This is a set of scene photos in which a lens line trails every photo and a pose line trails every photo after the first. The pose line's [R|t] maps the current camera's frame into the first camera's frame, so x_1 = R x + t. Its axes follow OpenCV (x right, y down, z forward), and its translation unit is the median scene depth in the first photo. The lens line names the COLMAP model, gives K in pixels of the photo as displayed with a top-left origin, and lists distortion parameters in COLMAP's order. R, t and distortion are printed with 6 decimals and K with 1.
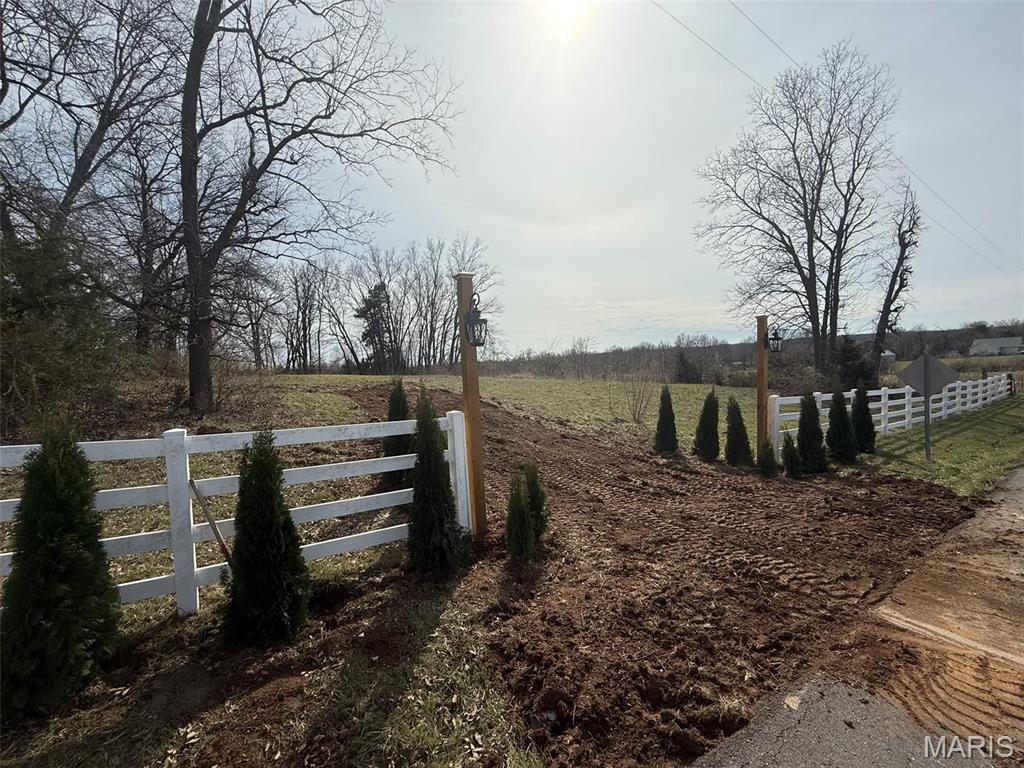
lens RADIAL K [[408.1, 0, 512.8], [0, 408.1, 381.3], [0, 0, 1]] dist [-0.000942, 0.000295]
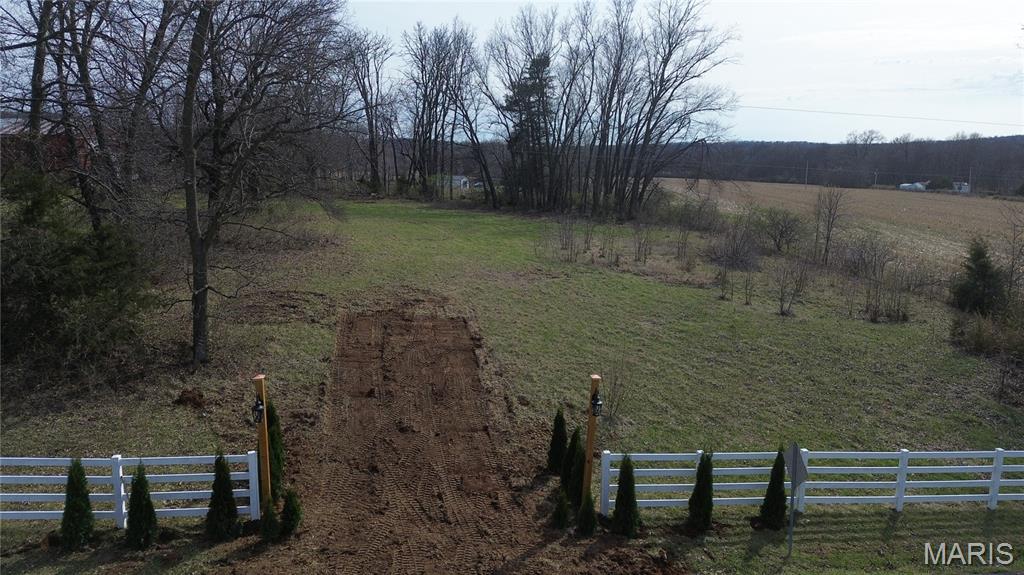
lens RADIAL K [[724.3, 0, 515.3], [0, 724.3, 288.9], [0, 0, 1]] dist [0.080557, -0.073005]
pose [[0.908742, 0.133301, -0.395499, 1.144959], [-0.068186, 0.982309, 0.174410, -0.696016], [0.411751, -0.131526, 0.901755, -0.720161]]
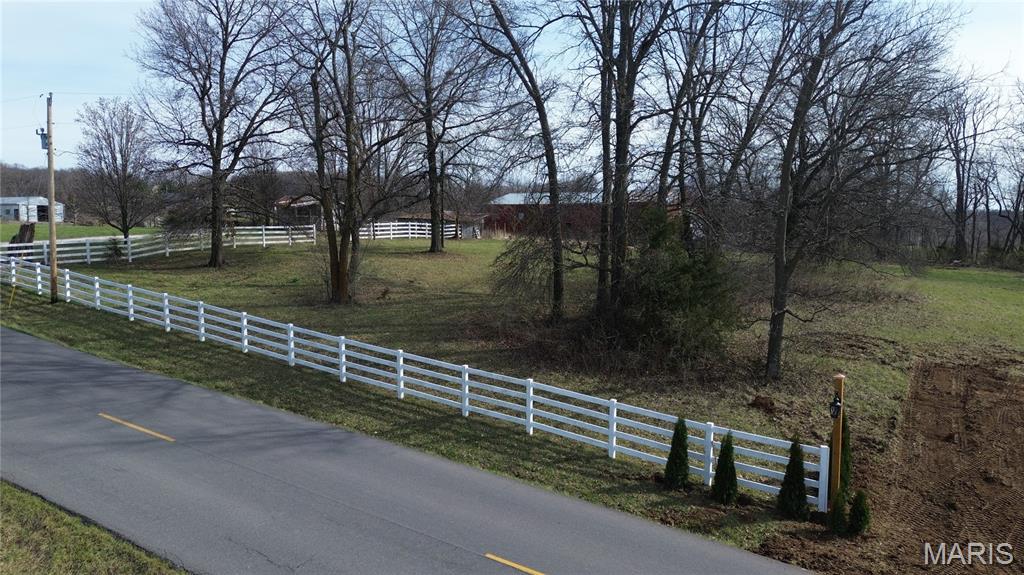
lens RADIAL K [[724.3, 0, 510.6], [0, 724.3, 287.7], [0, 0, 1]] dist [0.080557, -0.073005]
pose [[0.402011, 0.139068, -0.905012, 1.256027], [-0.064706, 0.990242, 0.123422, -0.545956], [0.913346, 0.008942, 0.407087, -0.958286]]
